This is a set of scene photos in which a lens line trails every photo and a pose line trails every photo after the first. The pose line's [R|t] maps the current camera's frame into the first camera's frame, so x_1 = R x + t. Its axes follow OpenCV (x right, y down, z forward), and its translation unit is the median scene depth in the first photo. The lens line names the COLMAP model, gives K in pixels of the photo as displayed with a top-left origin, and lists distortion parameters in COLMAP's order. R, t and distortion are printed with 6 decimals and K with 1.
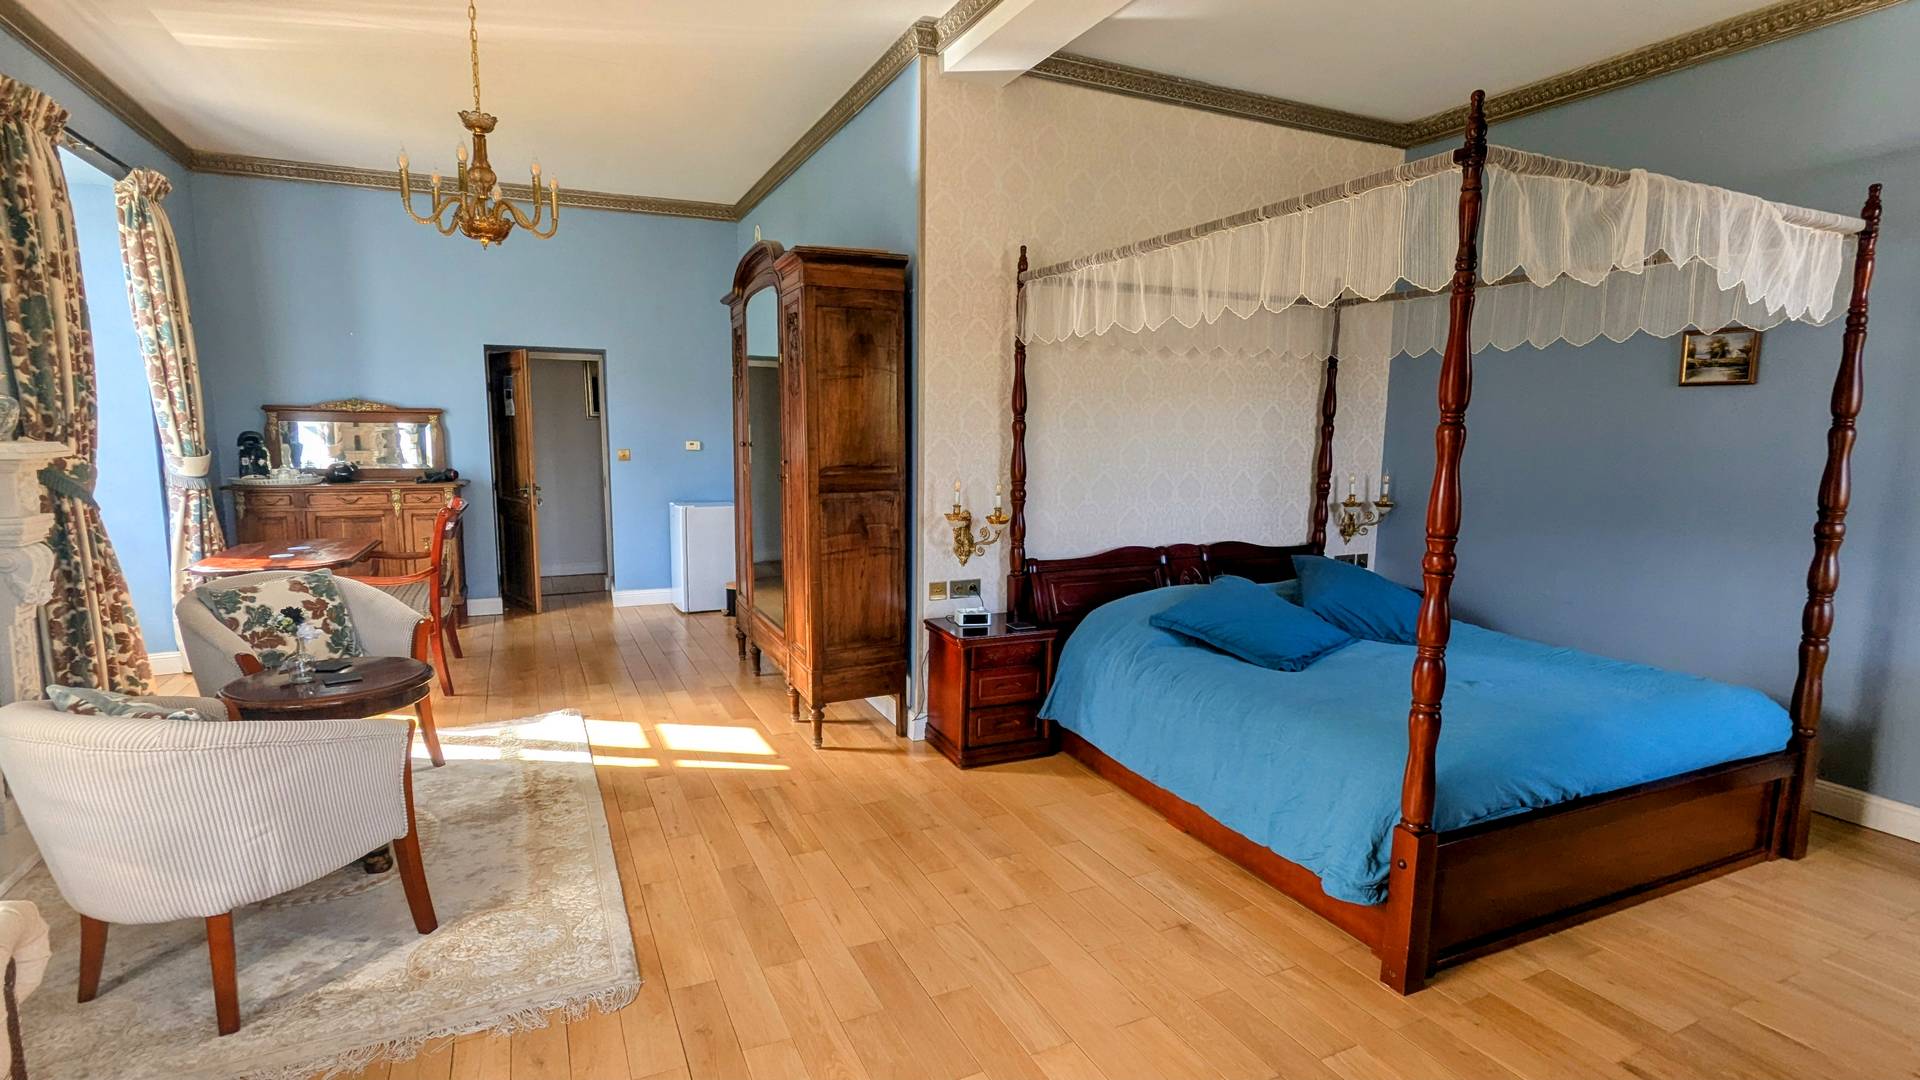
lens RADIAL K [[897.1, 0, 957.3], [0, 897.1, 544.7], [0, 0, 1]] dist [0.002574, 0.000256]
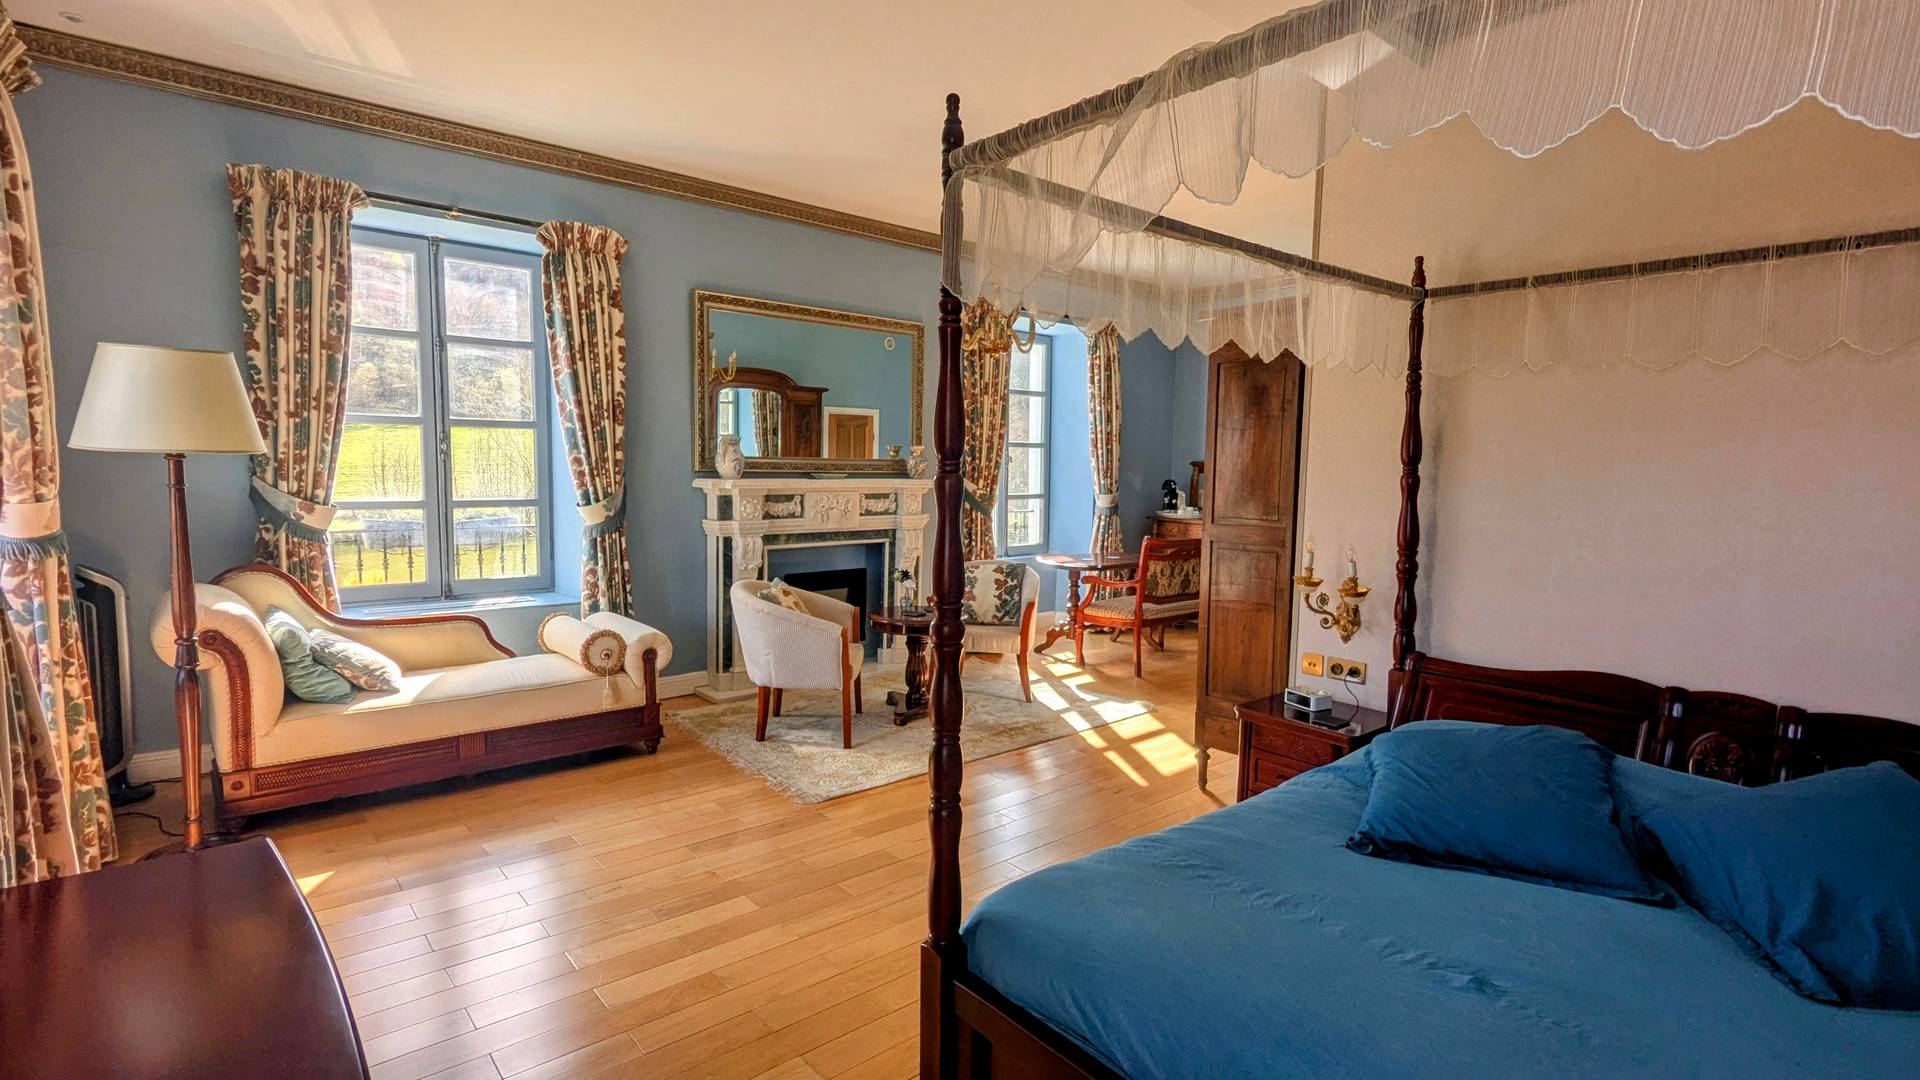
lens RADIAL K [[897.1, 0, 951.9], [0, 897.1, 544.9], [0, 0, 1]] dist [0.002574, 0.000256]
pose [[0.272712, 0.083470, -0.958468, 0.725434], [-0.144309, 0.988508, 0.045026, -0.053599], [0.951211, 0.126036, 0.281624, 0.398612]]
